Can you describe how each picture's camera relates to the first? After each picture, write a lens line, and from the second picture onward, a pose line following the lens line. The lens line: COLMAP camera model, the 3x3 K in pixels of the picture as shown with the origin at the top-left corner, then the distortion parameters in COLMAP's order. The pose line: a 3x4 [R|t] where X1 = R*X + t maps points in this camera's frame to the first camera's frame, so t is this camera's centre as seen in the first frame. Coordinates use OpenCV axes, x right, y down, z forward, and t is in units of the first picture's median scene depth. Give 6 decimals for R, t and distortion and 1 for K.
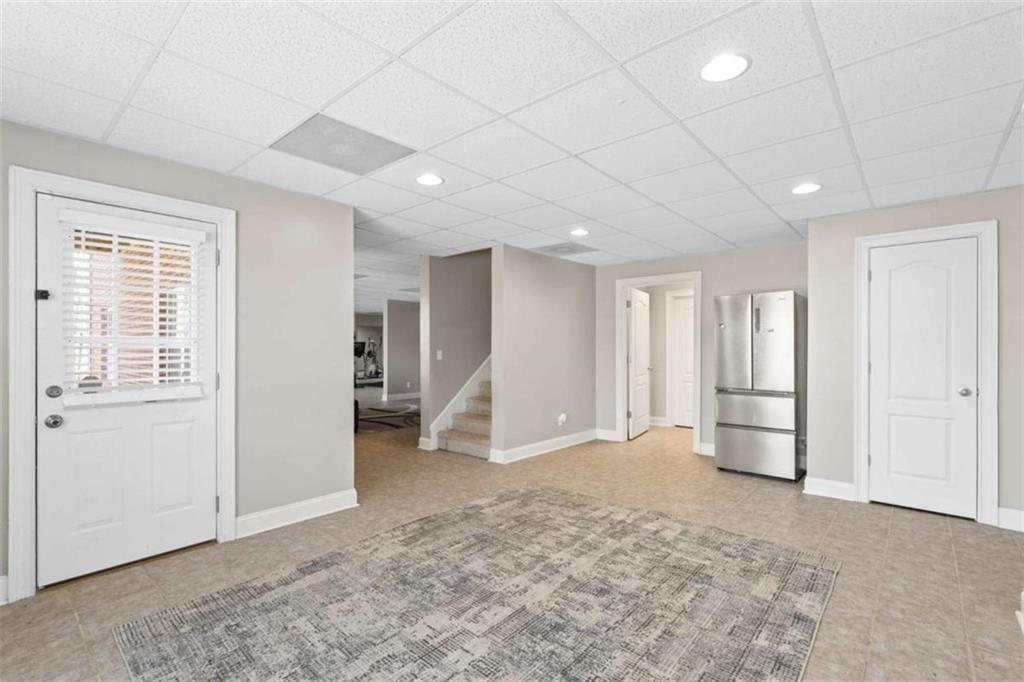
lens RADIAL K [[470.6, 0, 510.0], [0, 470.6, 346.9], [0, 0, 1]] dist [0.001726, 0.000046]
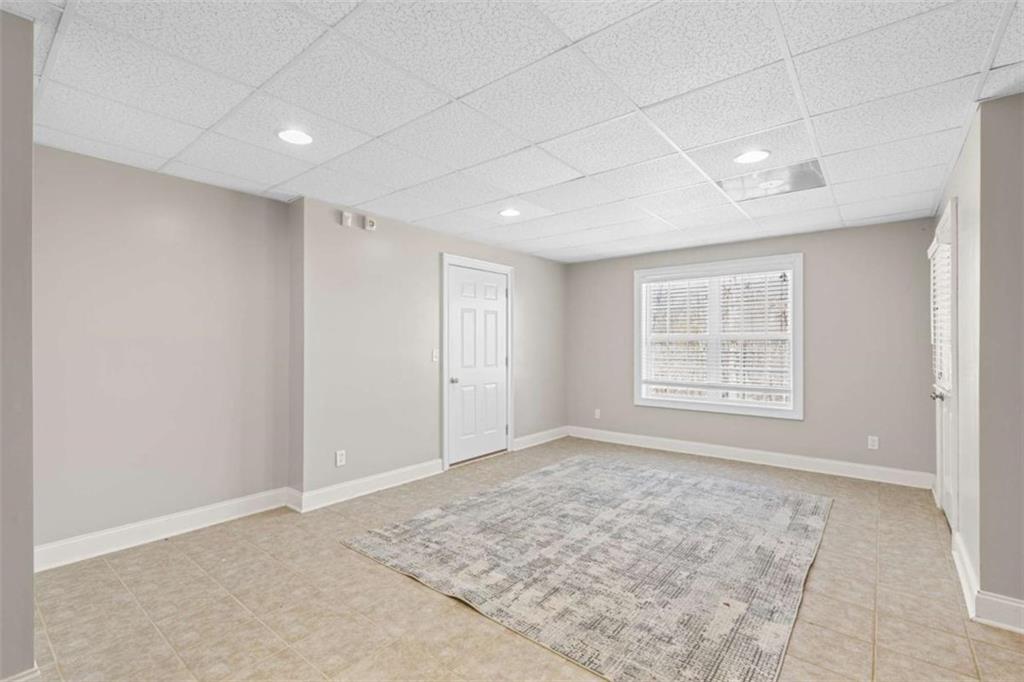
lens RADIAL K [[470.6, 0, 511.8], [0, 470.6, 344.0], [0, 0, 1]] dist [0.001726, 0.000046]
pose [[-0.998952, -0.002836, -0.045690, 0.354698], [-0.002931, 0.999994, 0.002014, -0.000382], [0.045684, 0.002145, -0.998954, 2.042623]]
